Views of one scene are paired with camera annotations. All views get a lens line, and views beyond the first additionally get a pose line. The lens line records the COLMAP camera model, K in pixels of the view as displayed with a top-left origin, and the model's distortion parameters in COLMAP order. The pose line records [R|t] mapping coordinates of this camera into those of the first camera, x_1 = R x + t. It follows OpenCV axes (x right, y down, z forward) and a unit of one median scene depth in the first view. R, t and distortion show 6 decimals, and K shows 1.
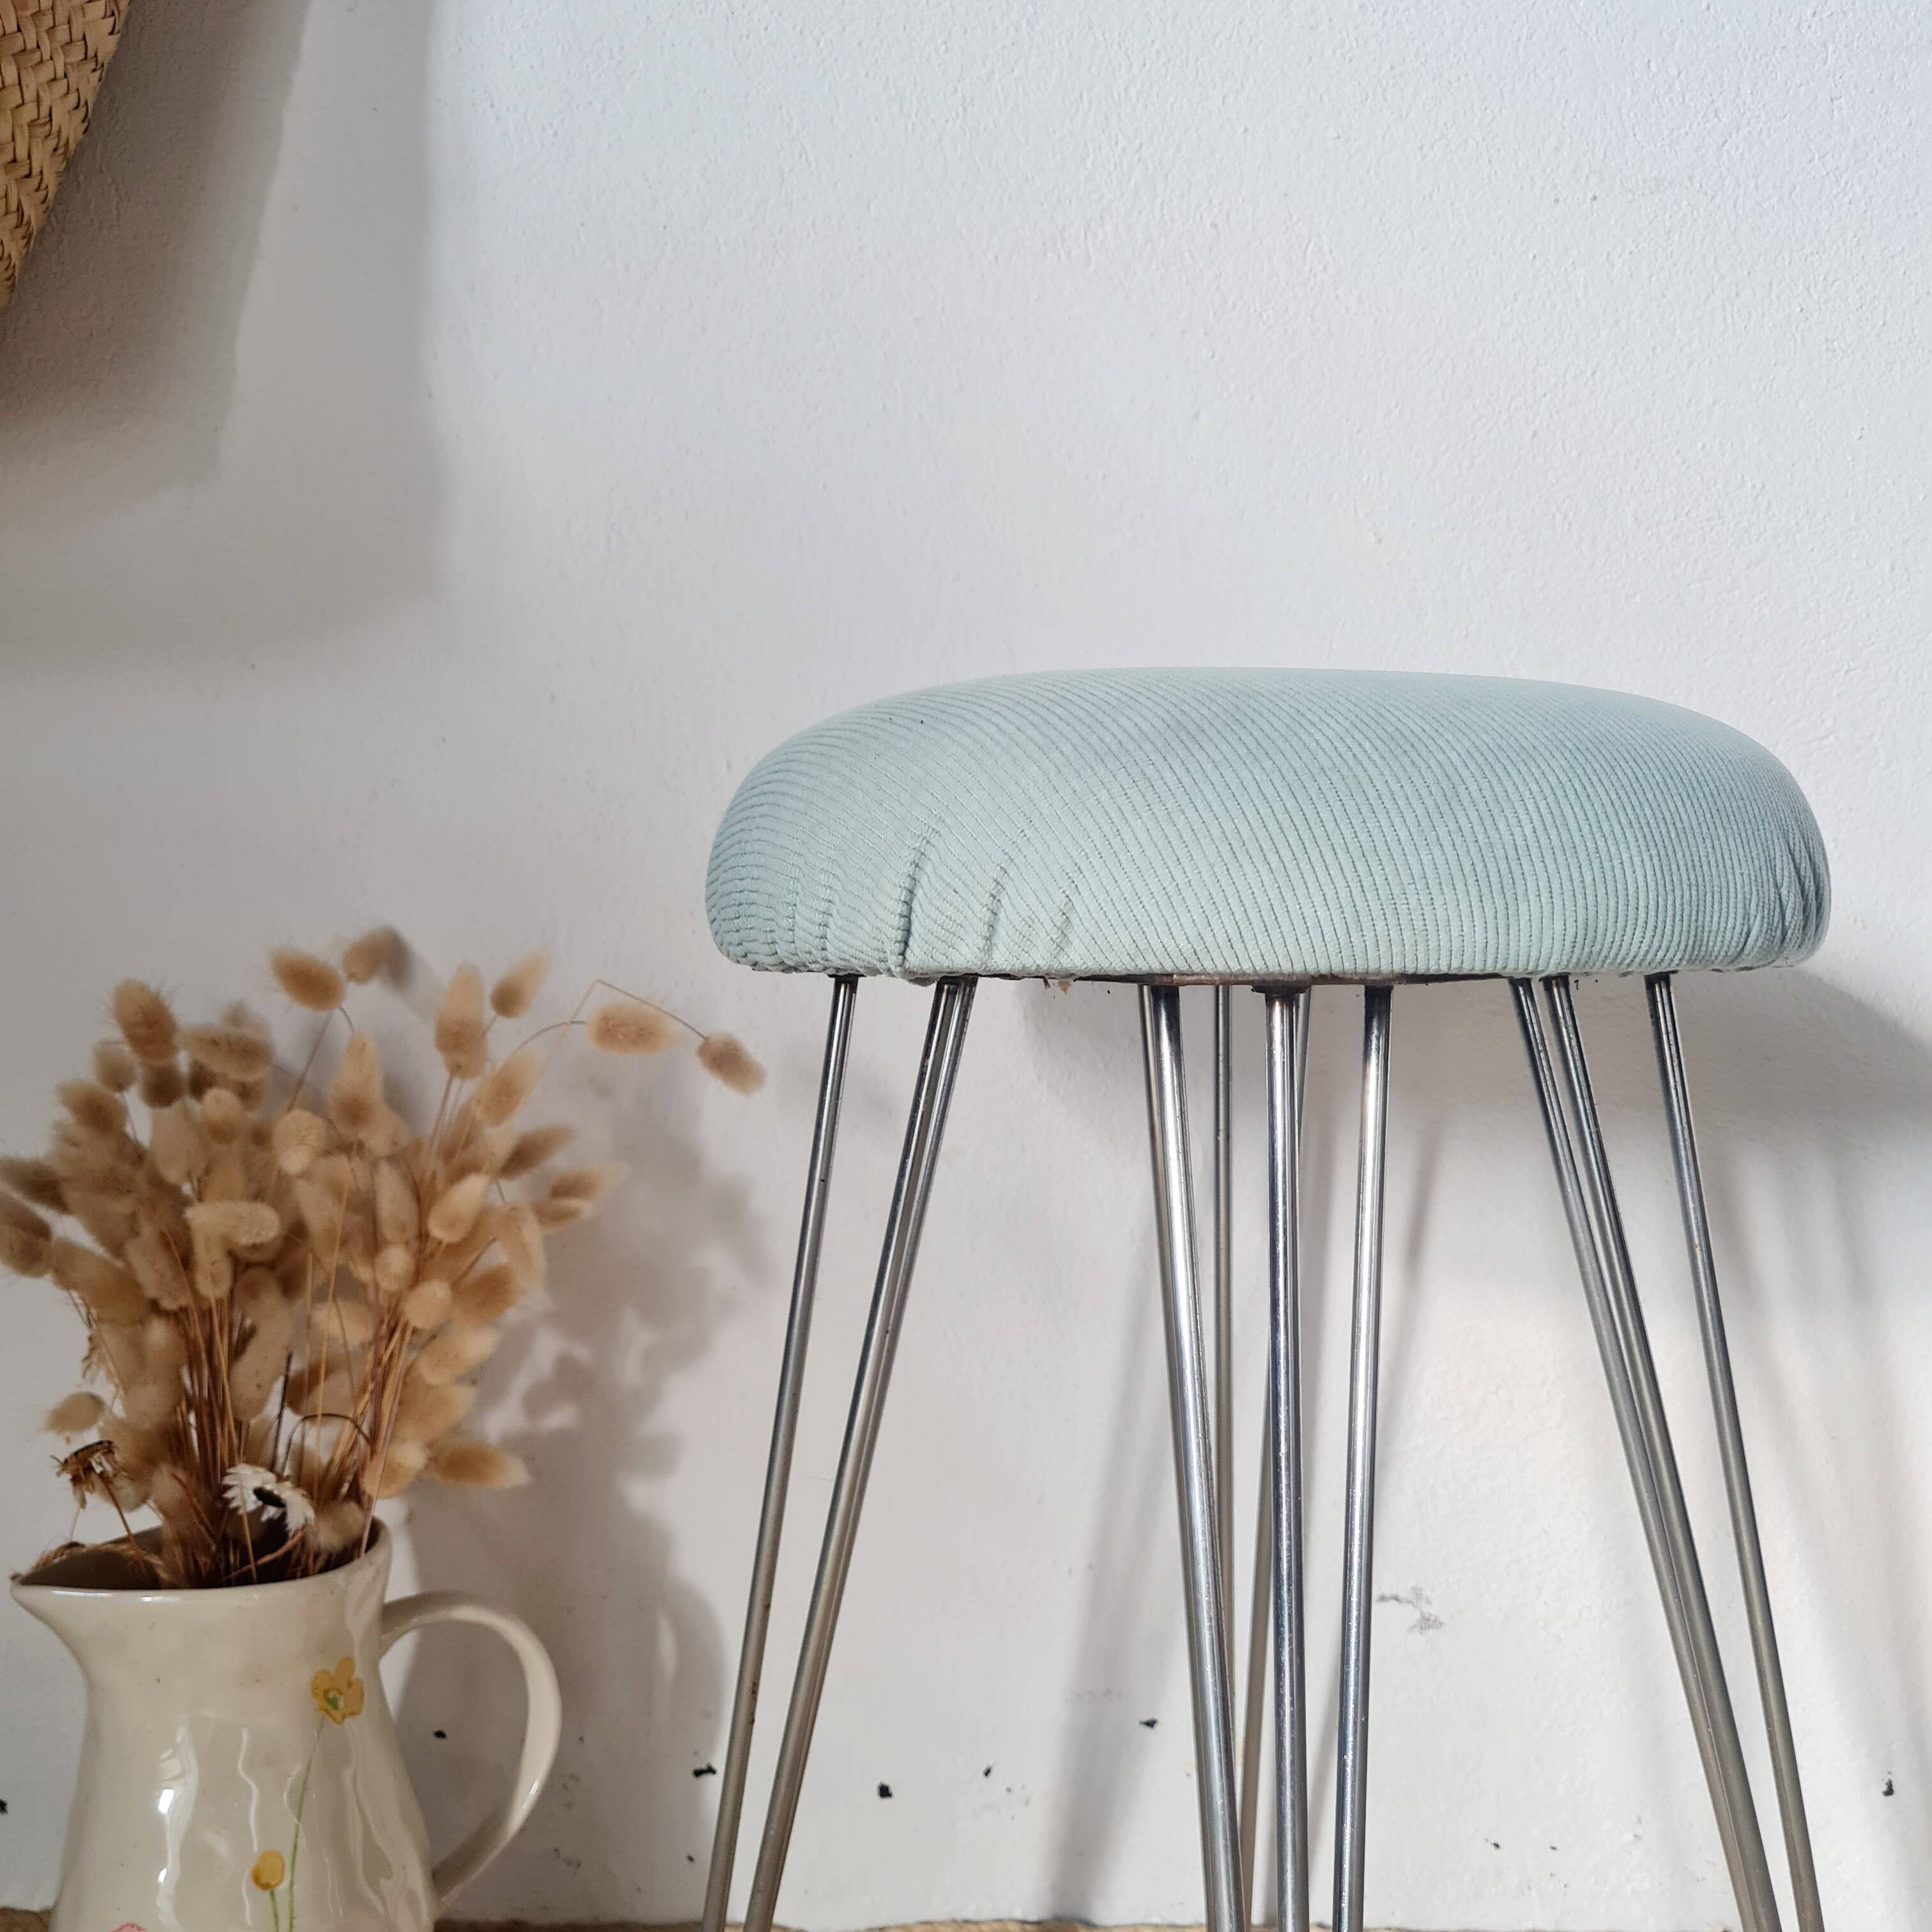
lens RADIAL K [[2067.3, 0, 936.7], [0, 2067.3, 972.6], [0, 0, 1]] dist [0.037839, -0.033190]
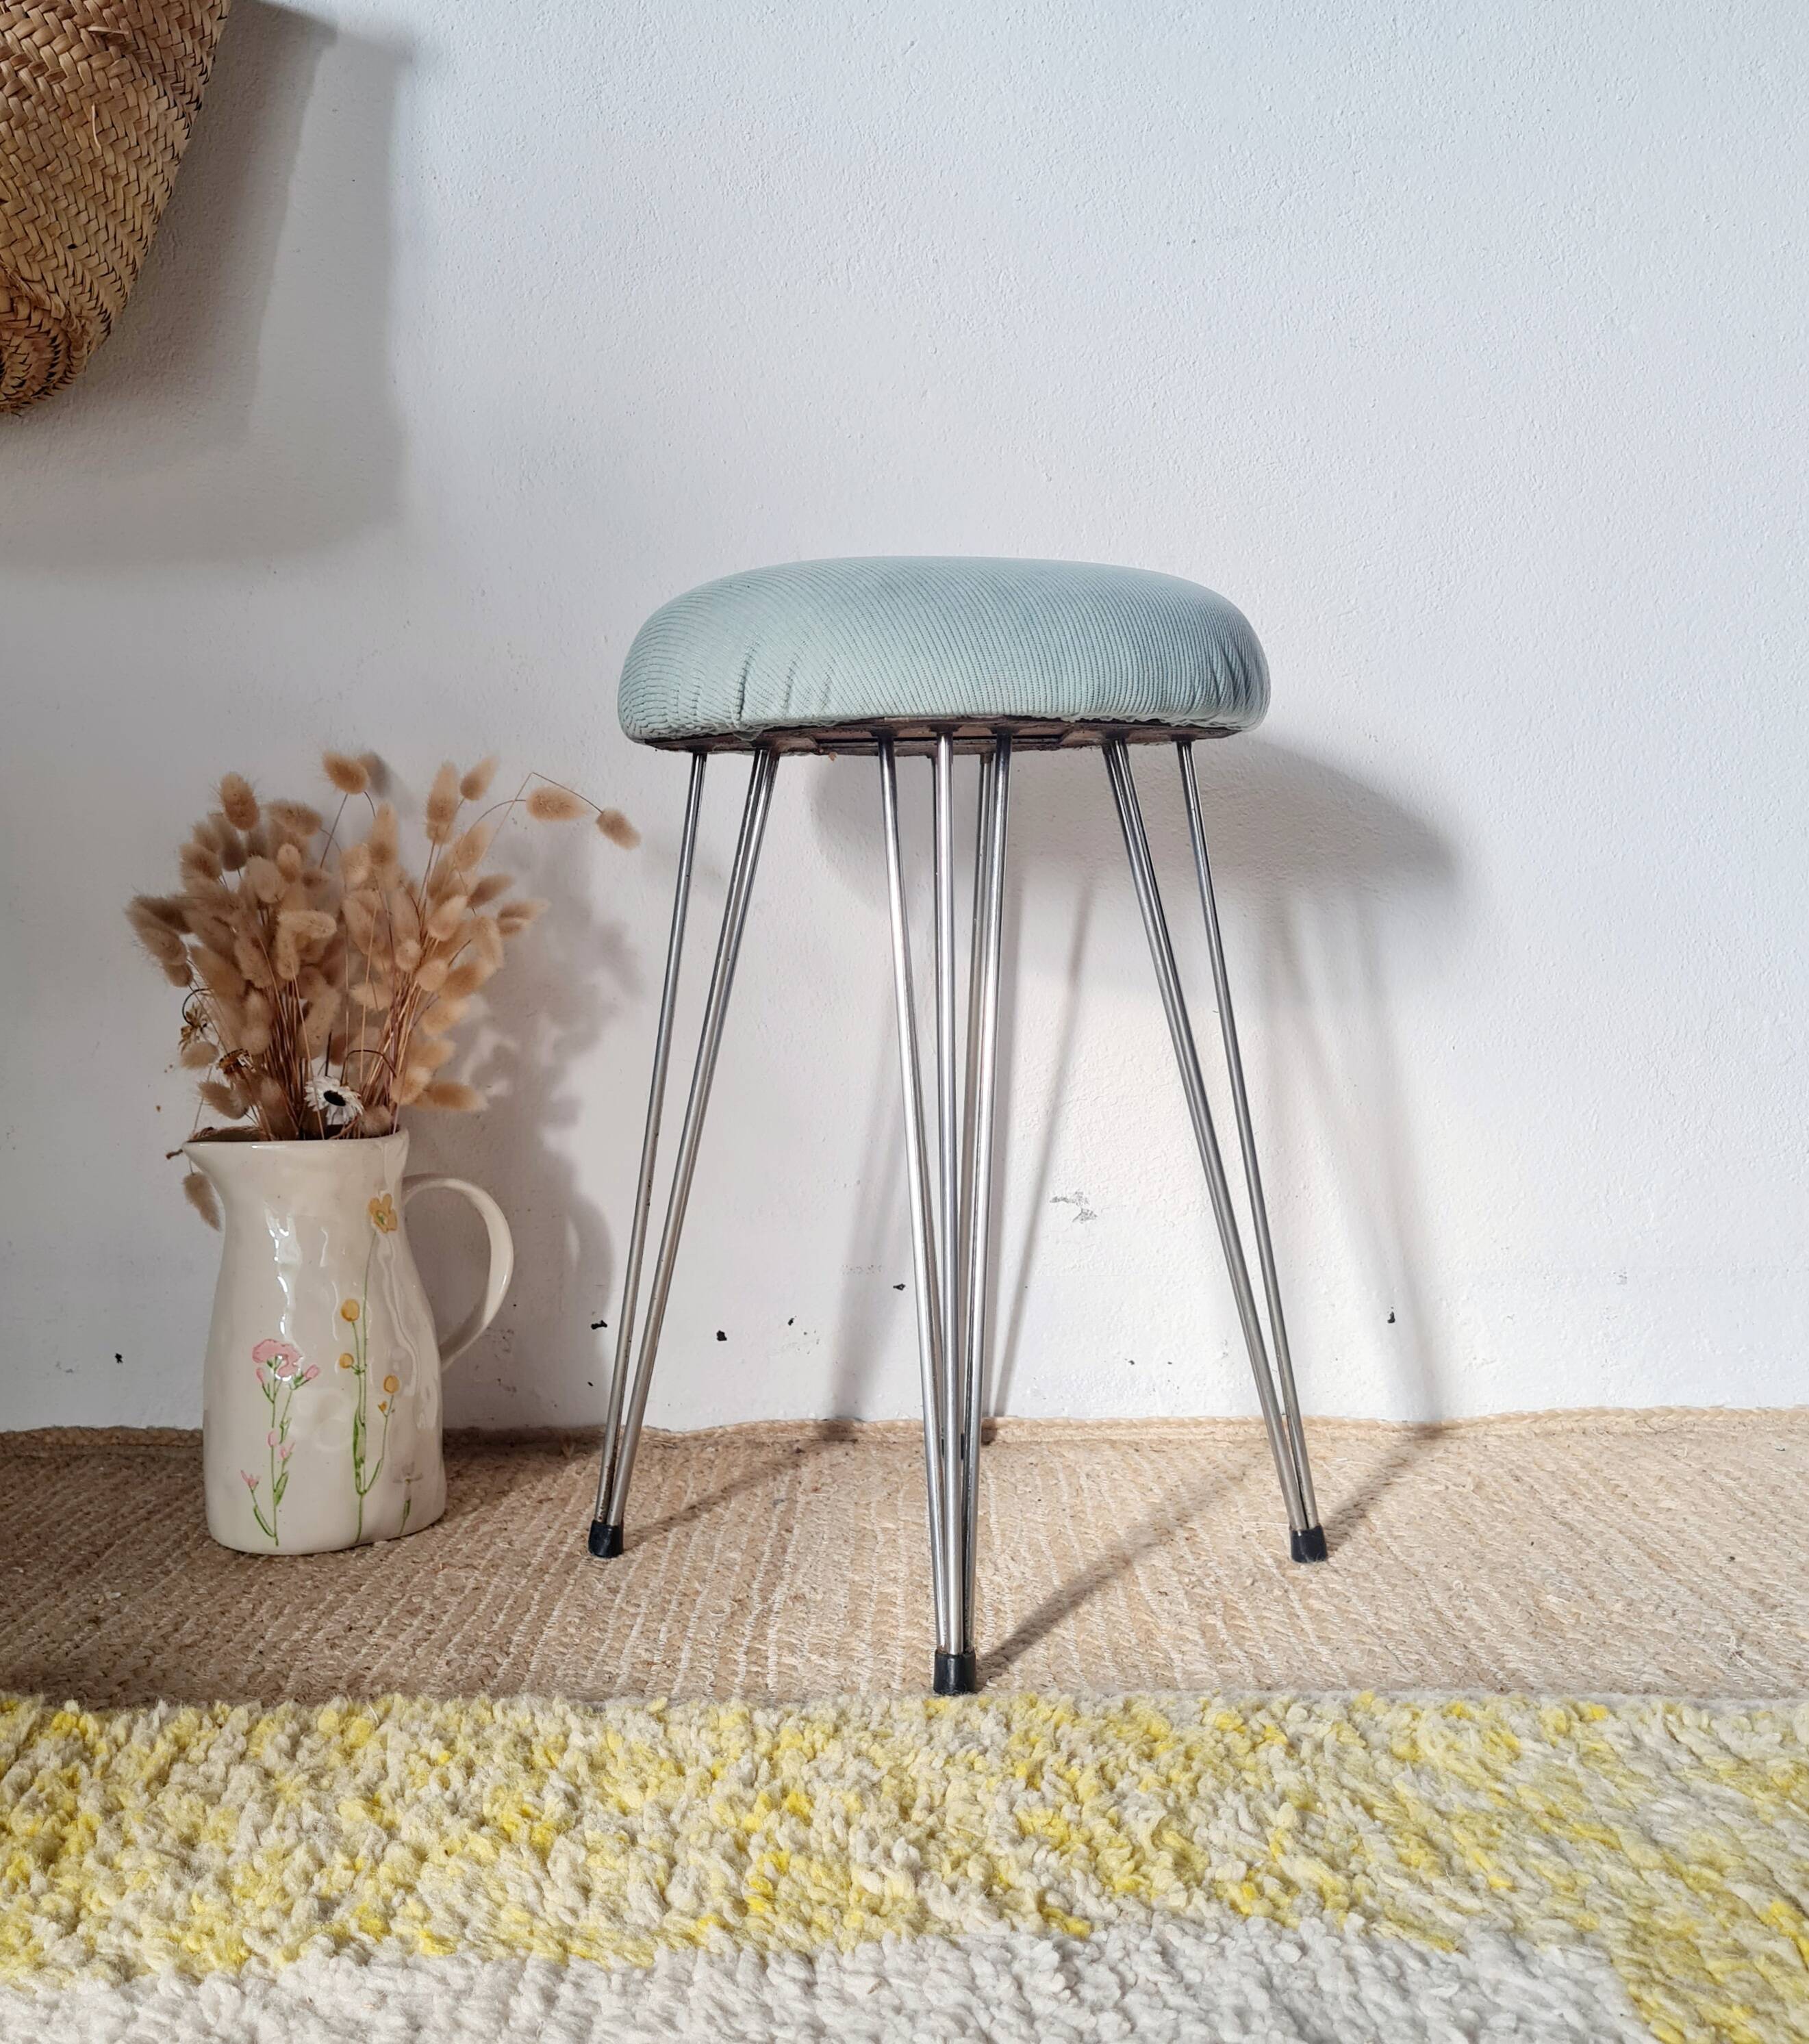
lens RADIAL K [[2157.8, 0, 772.5], [0, 2157.8, 1018.9], [0, 0, 1]] dist [0.036967, -0.012801]
pose [[0.999751, -0.011495, 0.019122, -0.015875], [0.010653, 0.998993, 0.043577, 0.104367], [-0.019604, -0.043363, 0.998867, -0.541493]]
